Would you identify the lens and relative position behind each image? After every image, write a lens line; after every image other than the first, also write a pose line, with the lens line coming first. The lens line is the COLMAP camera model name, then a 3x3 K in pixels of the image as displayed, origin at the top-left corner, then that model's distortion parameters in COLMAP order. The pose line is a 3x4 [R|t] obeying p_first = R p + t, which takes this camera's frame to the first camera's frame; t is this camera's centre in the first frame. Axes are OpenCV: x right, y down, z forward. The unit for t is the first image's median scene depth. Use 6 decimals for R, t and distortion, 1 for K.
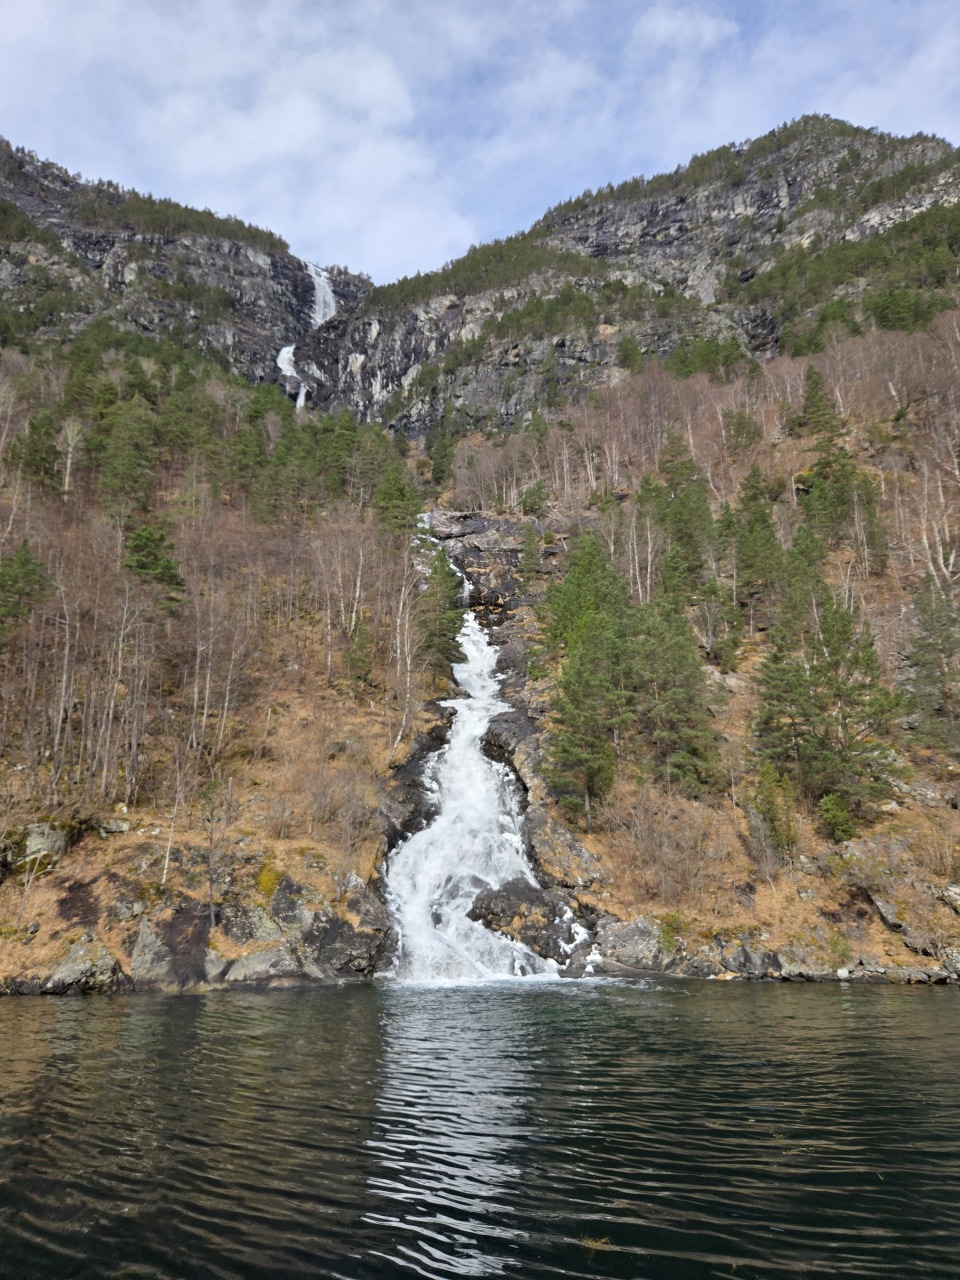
lens RADIAL K [[881.0, 0, 487.3], [0, 881.0, 642.7], [0, 0, 1]] dist [0.055461, -0.039325]
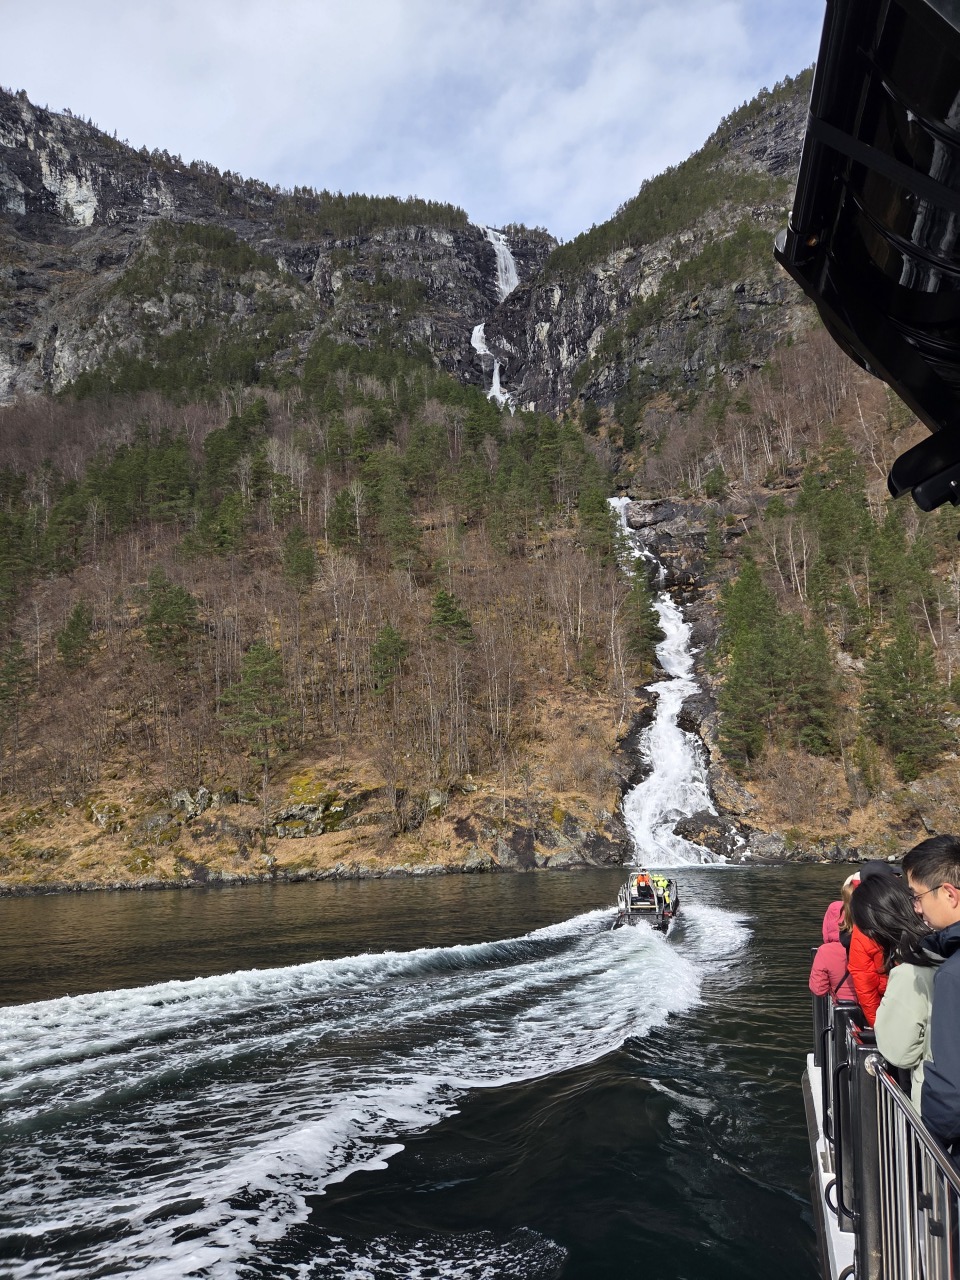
lens RADIAL K [[881.0, 0, 476.6], [0, 881.0, 641.9], [0, 0, 1]] dist [0.055461, -0.039325]
pose [[0.966340, -0.079288, -0.244746, 0.018320], [0.098100, 0.993010, 0.065634, -0.065419], [0.237832, -0.087434, 0.967363, -0.225110]]
